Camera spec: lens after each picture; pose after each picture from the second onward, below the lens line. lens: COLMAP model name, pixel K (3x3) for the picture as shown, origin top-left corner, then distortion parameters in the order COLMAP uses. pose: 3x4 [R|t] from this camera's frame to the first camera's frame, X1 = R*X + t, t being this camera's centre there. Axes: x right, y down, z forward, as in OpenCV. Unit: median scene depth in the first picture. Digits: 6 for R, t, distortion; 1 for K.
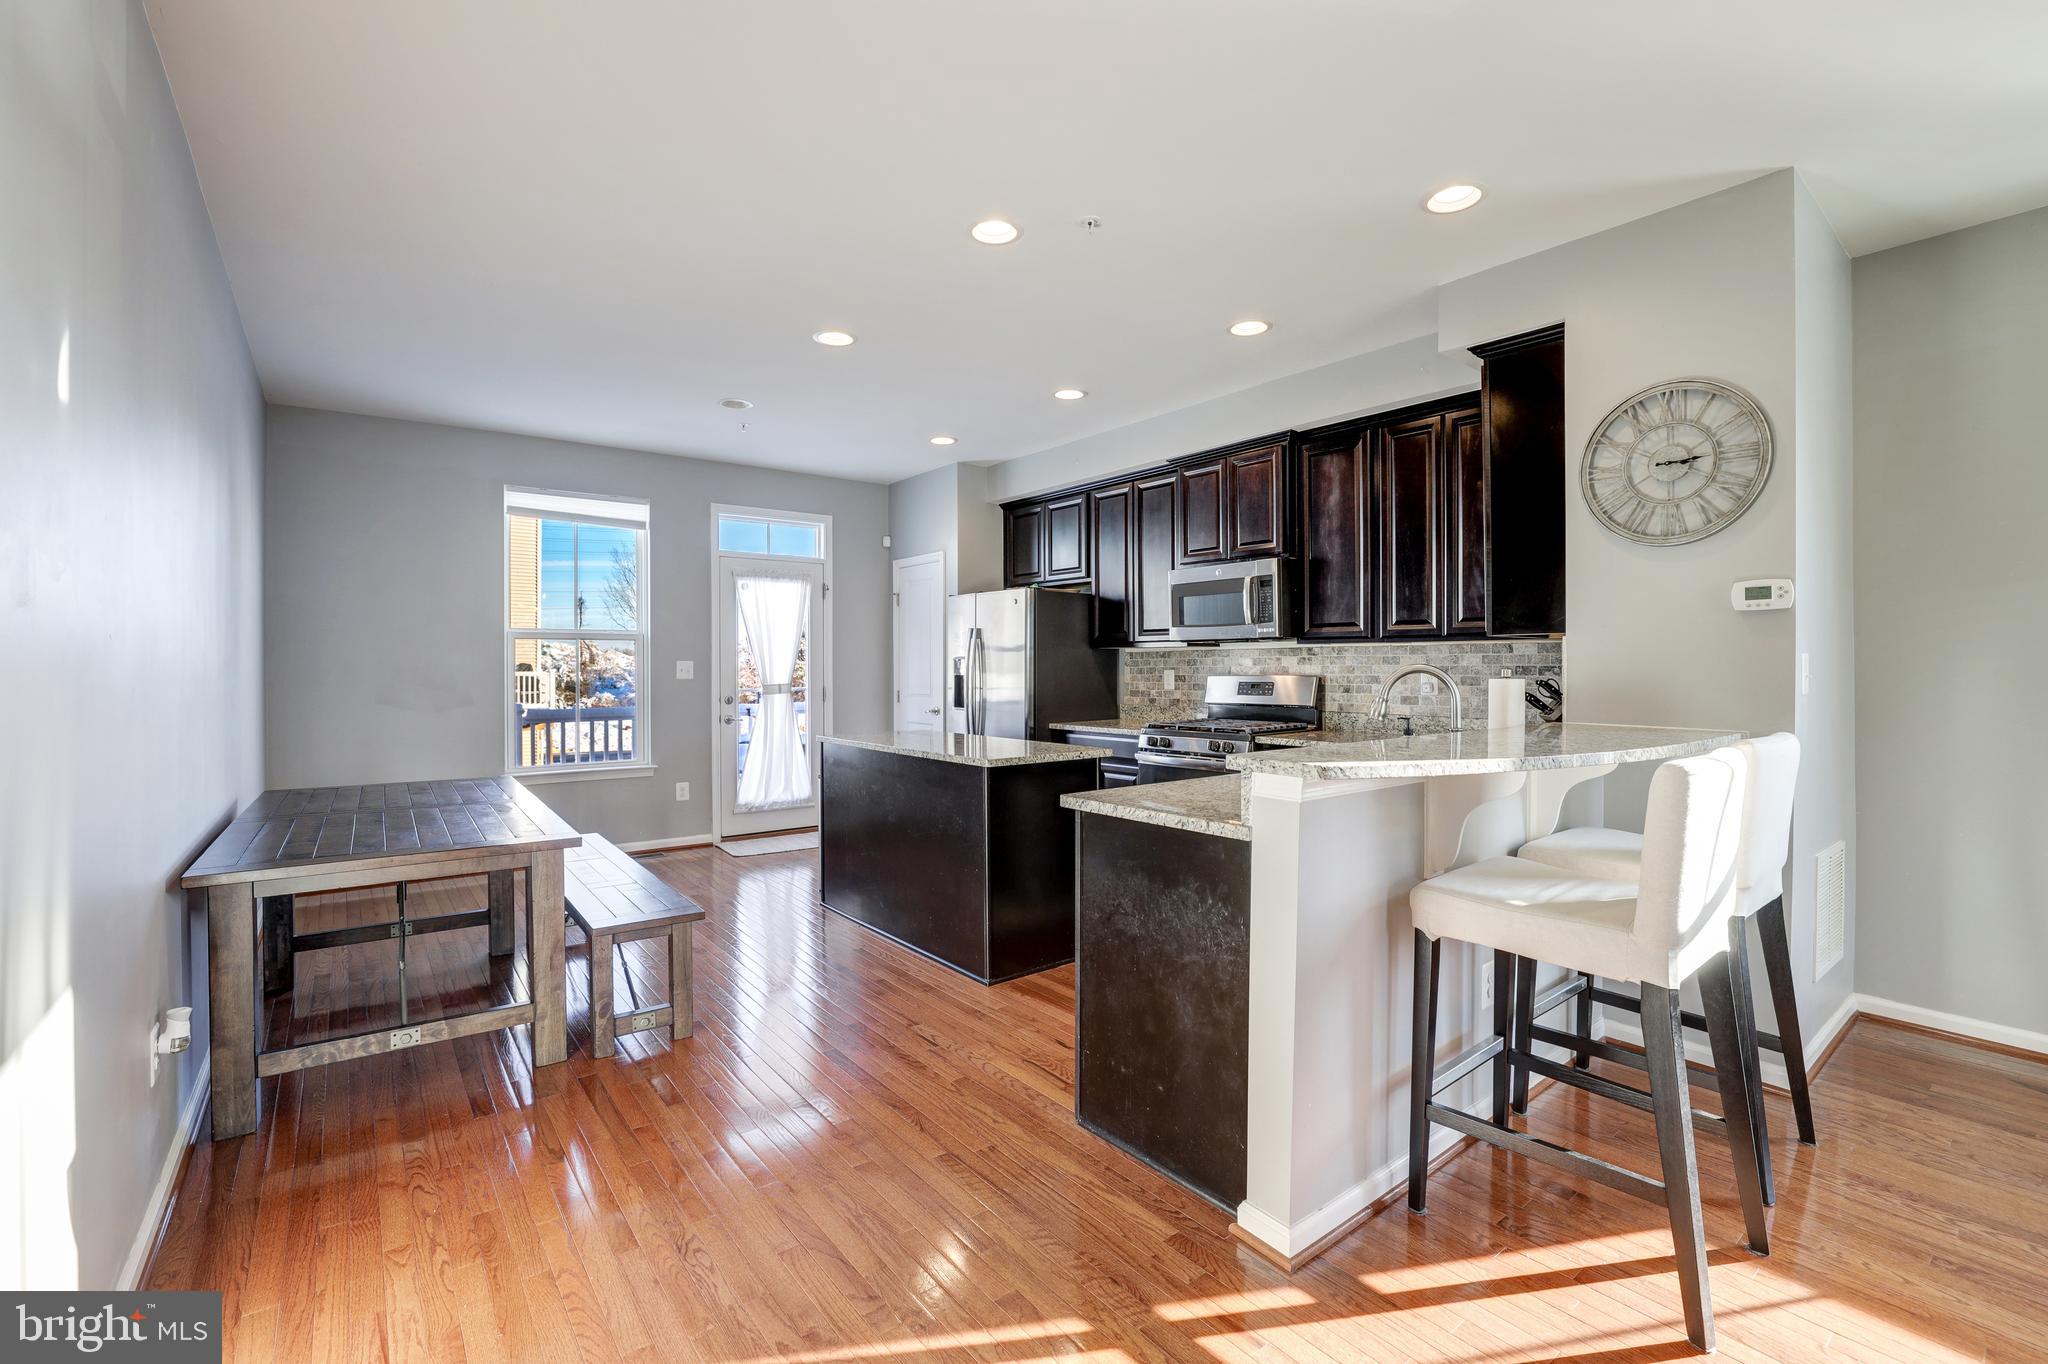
lens RADIAL K [[890.5, 0, 1023.3], [0, 890.5, 669.7], [0, 0, 1]] dist [-0.050317, 0.017685]
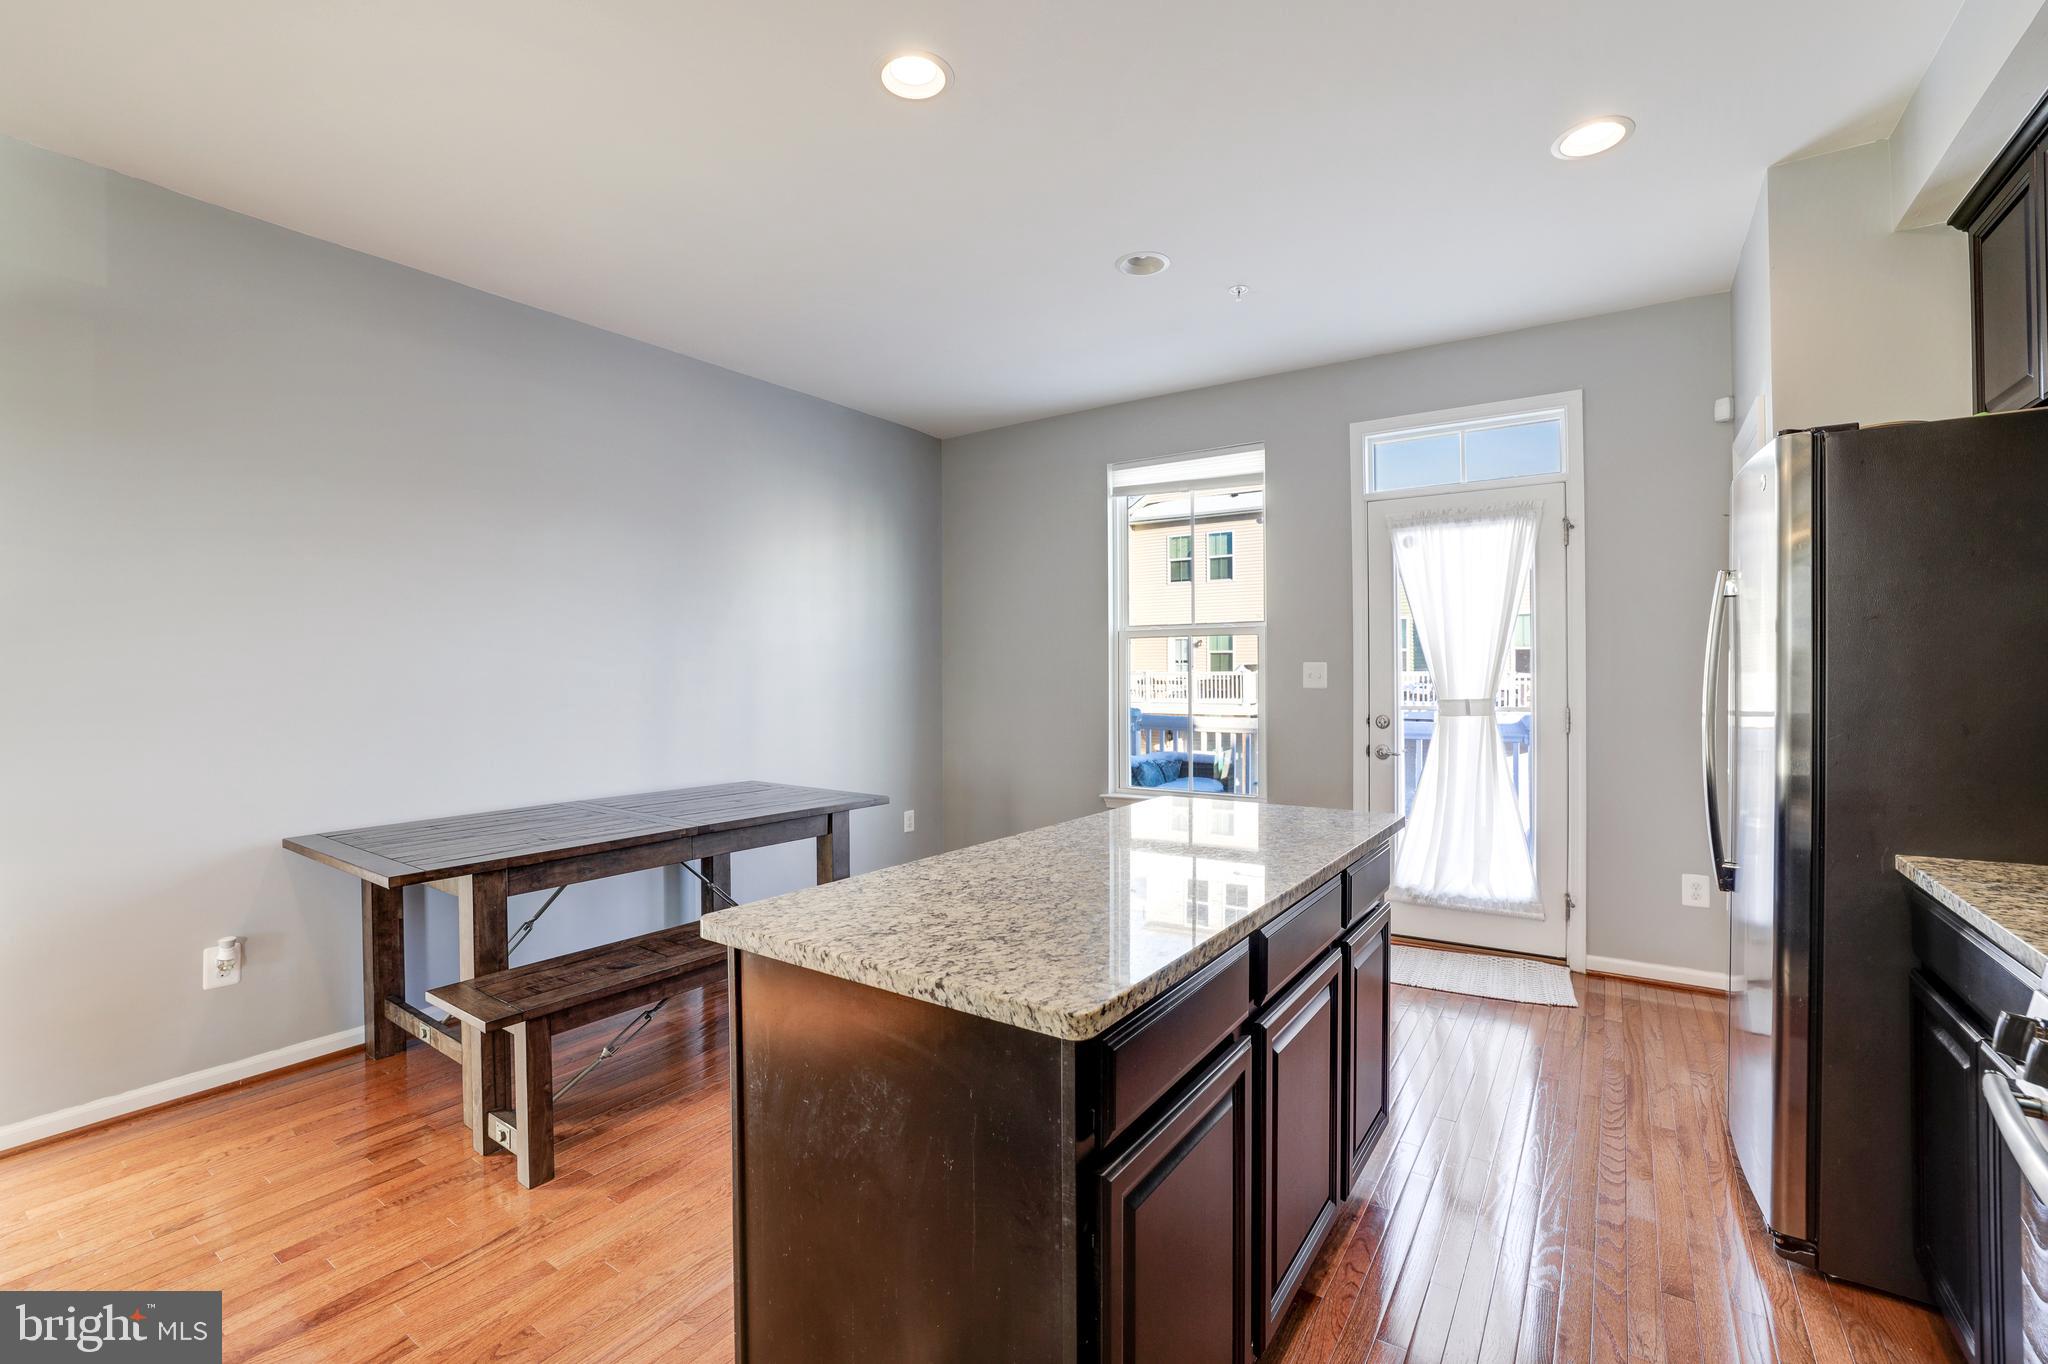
lens RADIAL K [[890.5, 0, 1020.6], [0, 890.5, 674.9], [0, 0, 1]] dist [-0.050317, 0.017685]
pose [[0.303362, 0.001935, -0.952873, 0.234253], [0.001967, 0.999995, 0.002657, -0.002650], [0.952873, -0.002680, 0.303357, 0.648249]]
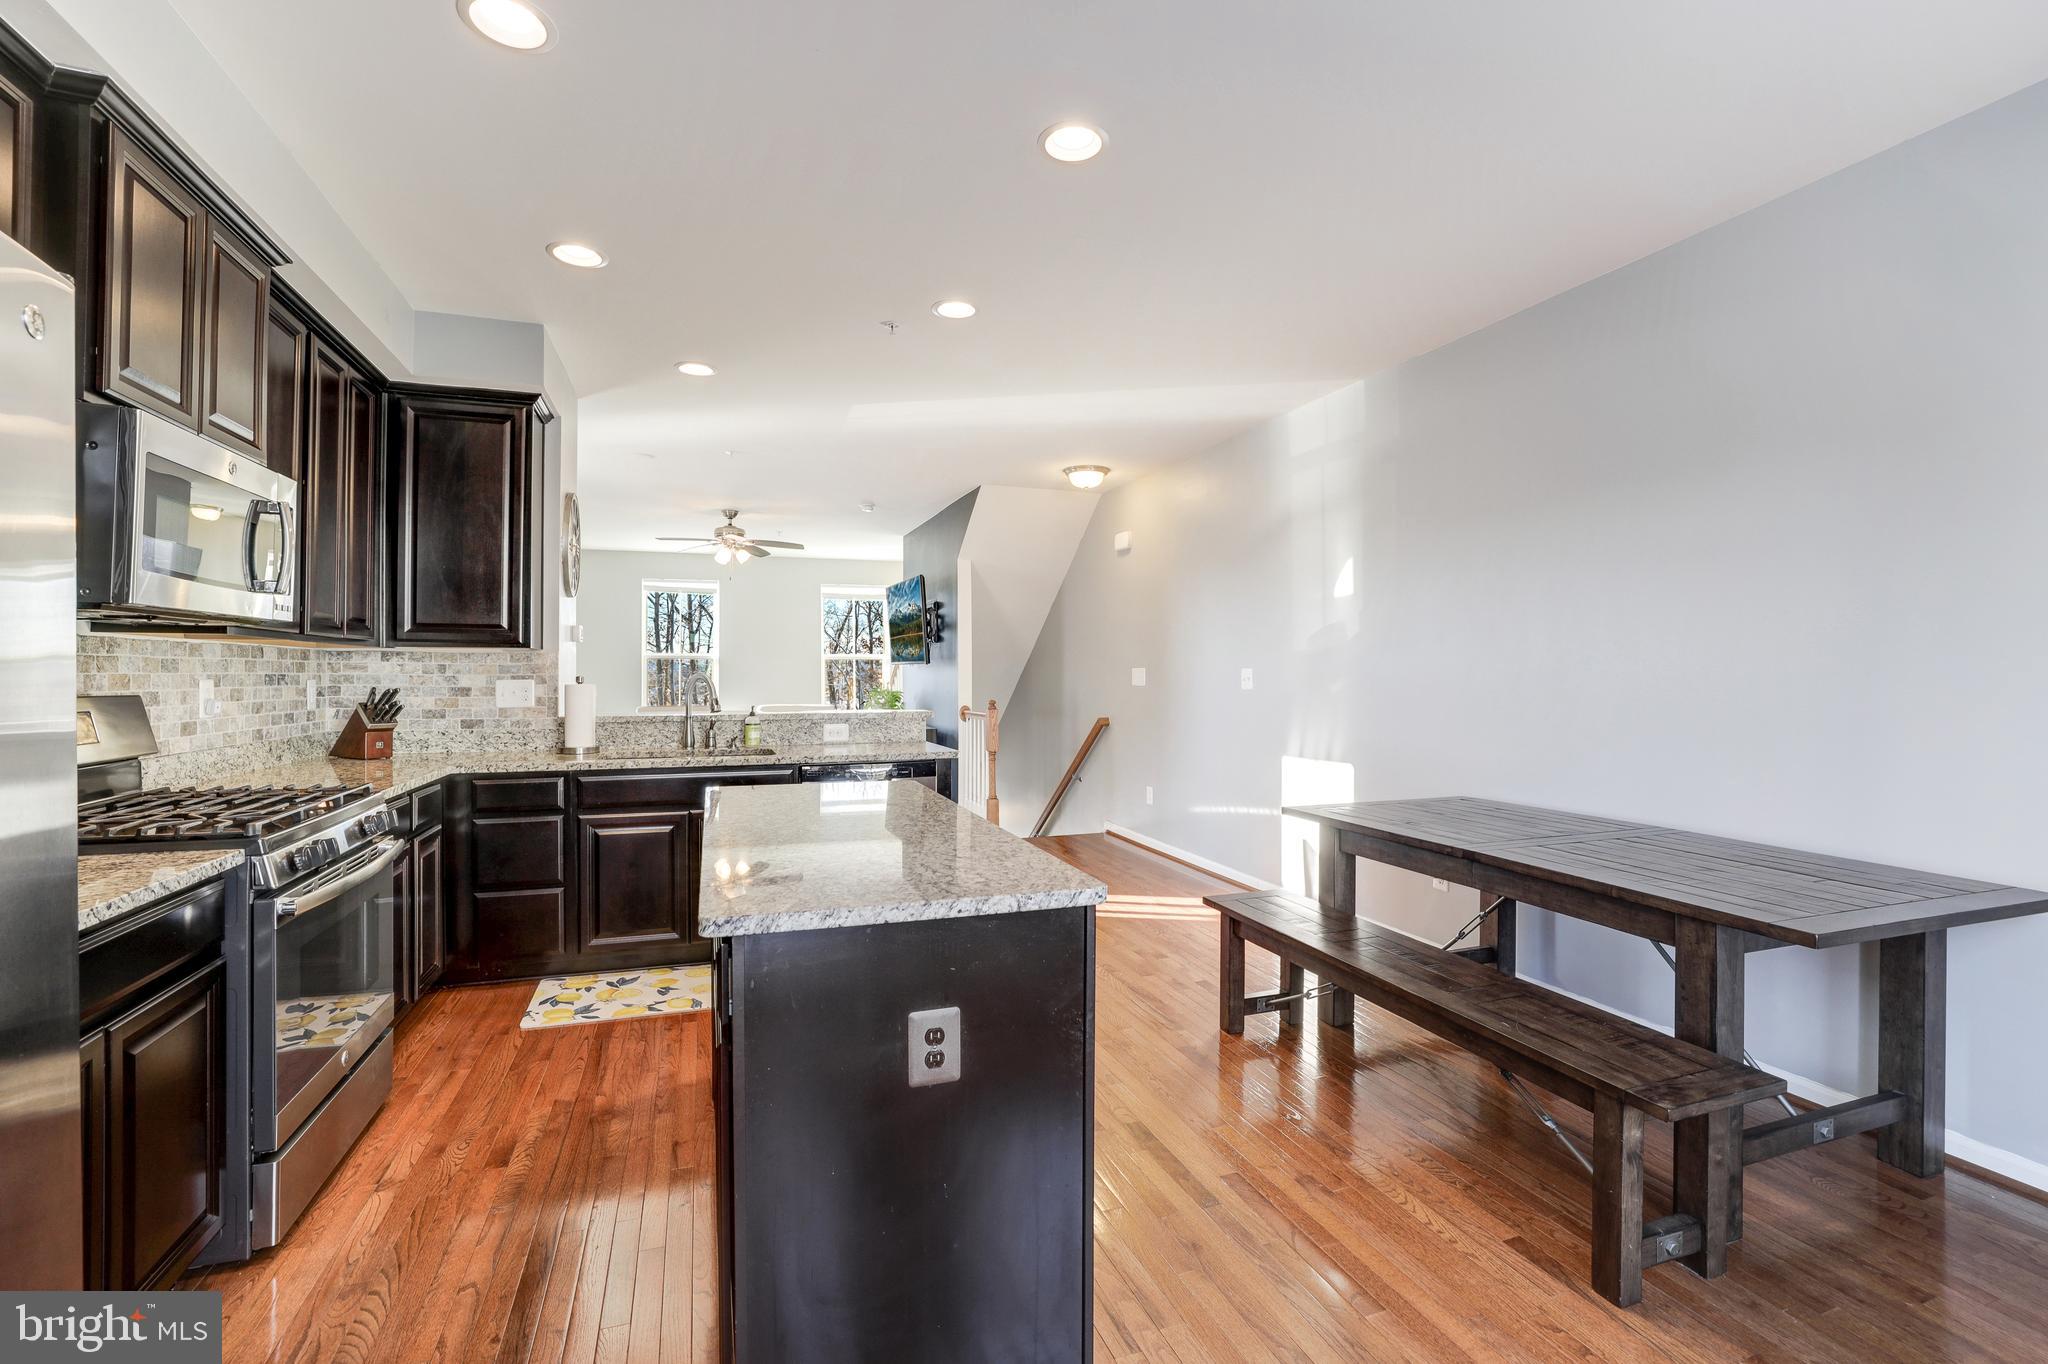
lens RADIAL K [[890.5, 0, 1021.3], [0, 890.5, 670.0], [0, 0, 1]] dist [-0.050317, 0.017685]
pose [[-0.950066, 0.001456, 0.312046, -0.266627], [0.001634, 0.999999, 0.000307, -0.005296], [-0.312045, 0.000801, -0.950067, 1.150673]]
